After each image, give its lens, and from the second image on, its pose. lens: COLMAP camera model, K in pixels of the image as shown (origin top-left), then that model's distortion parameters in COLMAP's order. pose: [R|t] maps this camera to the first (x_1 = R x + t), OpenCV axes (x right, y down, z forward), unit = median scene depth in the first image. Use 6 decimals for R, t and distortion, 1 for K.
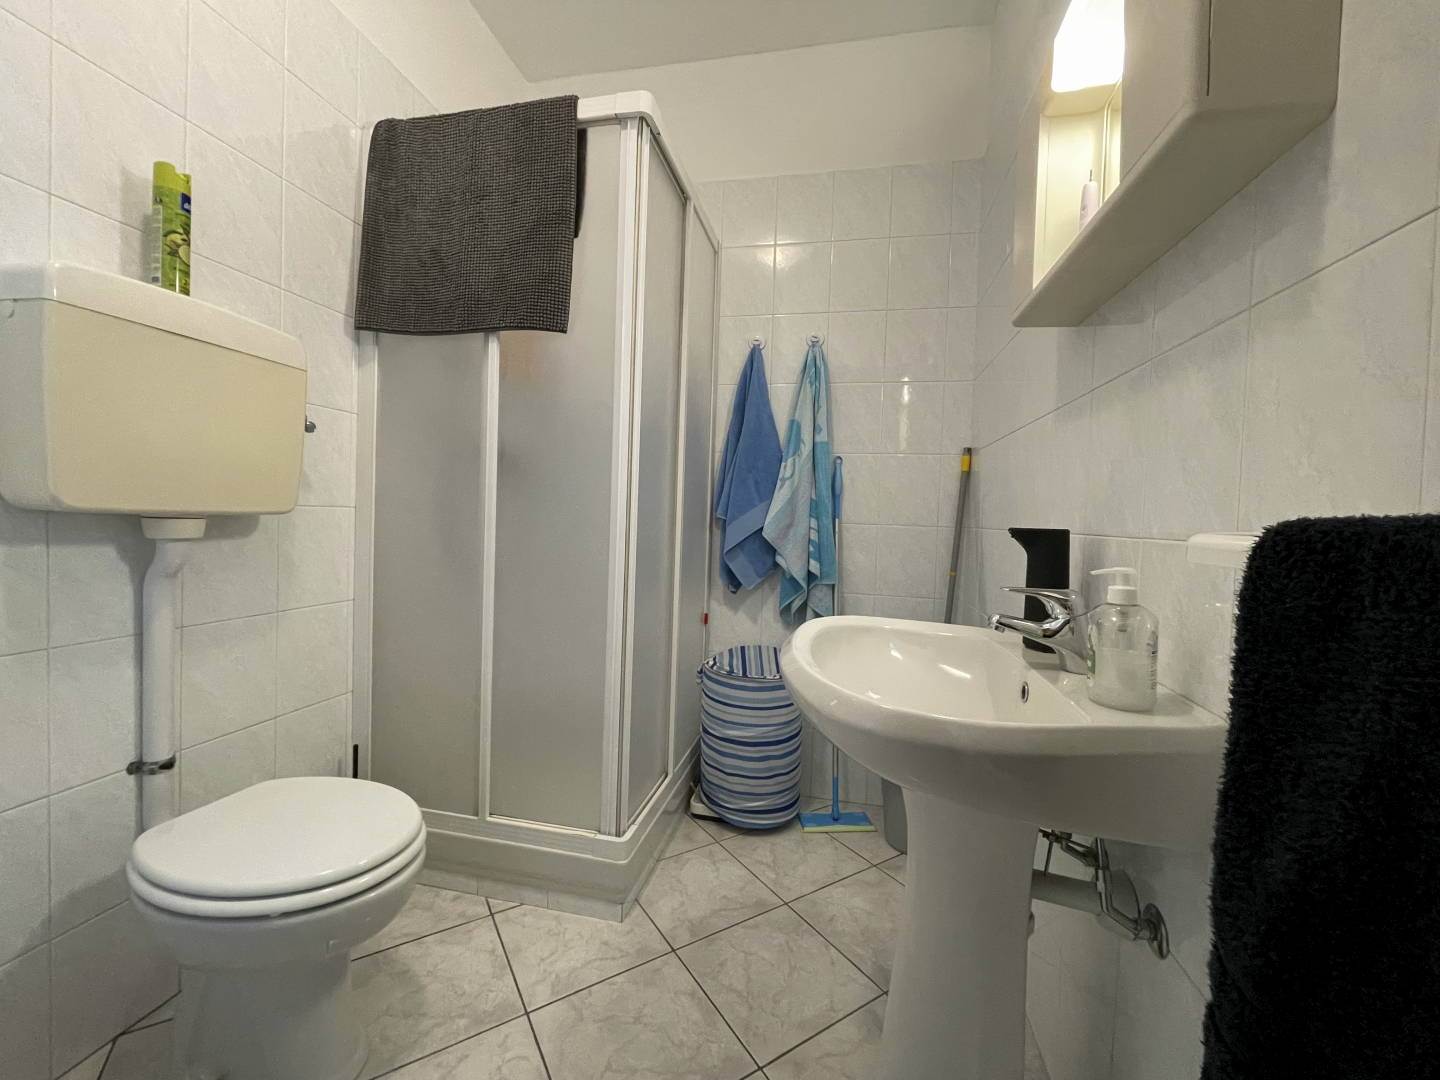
lens RADIAL K [[581.4, 0, 723.4], [0, 581.4, 532.3], [0, 0, 1]] dist [-0.001365, -0.000278]
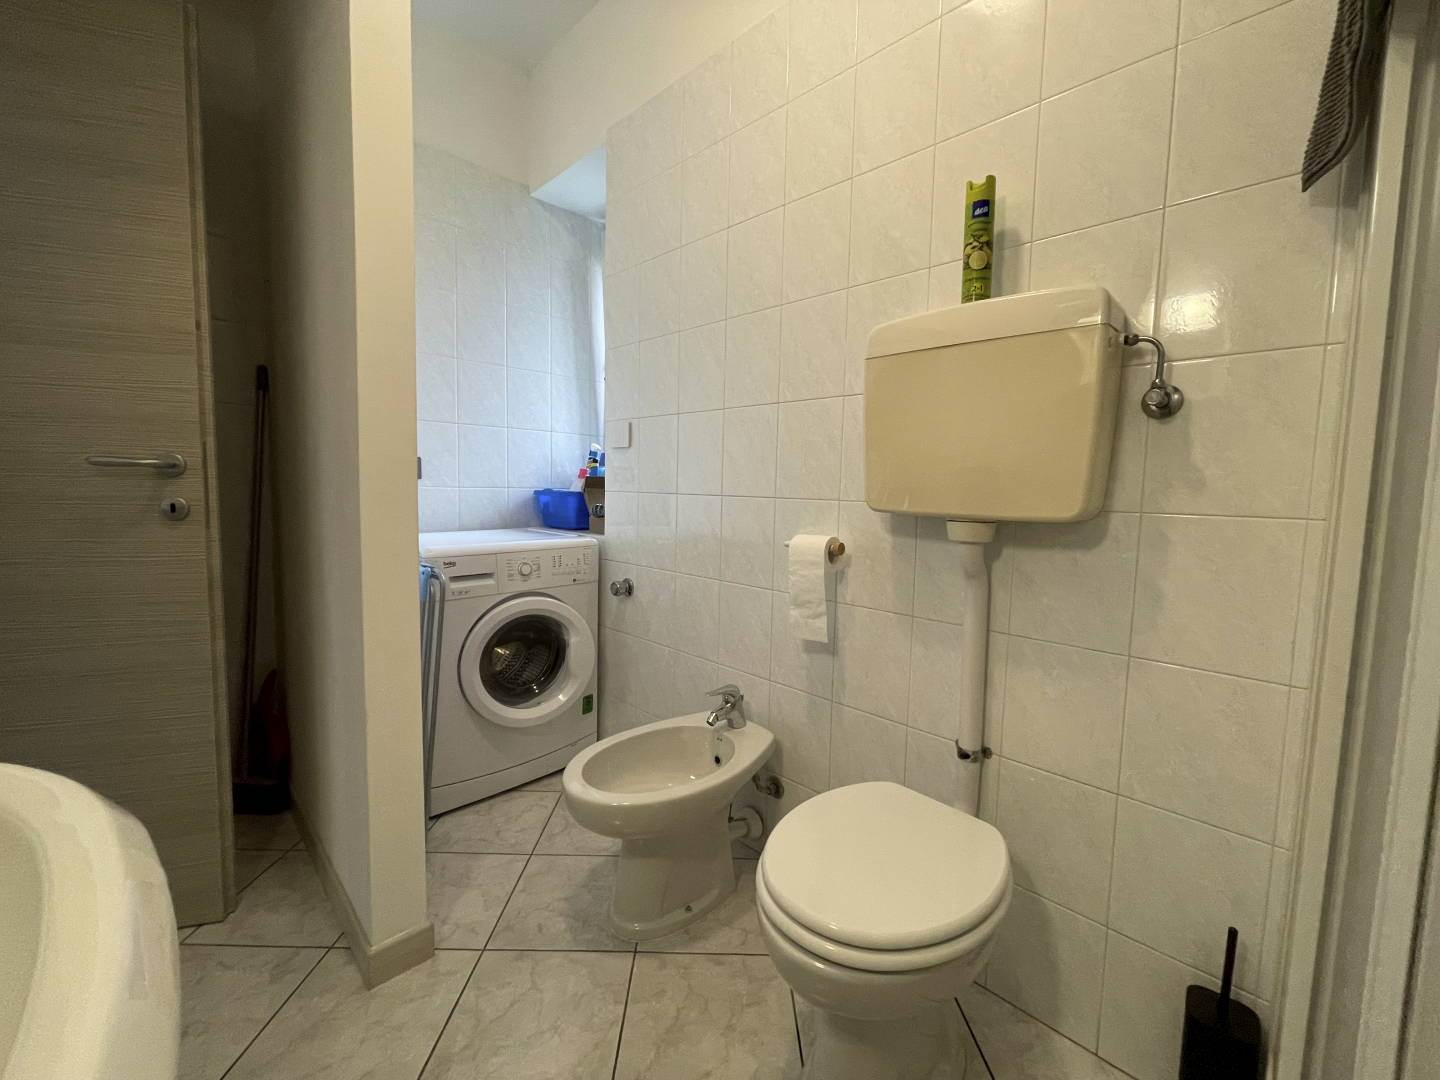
lens RADIAL K [[581.4, 0, 723.4], [0, 581.4, 532.3], [0, 0, 1]] dist [-0.001365, -0.000278]
pose [[-0.528783, 0.025418, -0.848376, 0.165891], [-0.063521, 0.995563, 0.069420, -0.050519], [0.846377, 0.090598, -0.524823, 1.191048]]
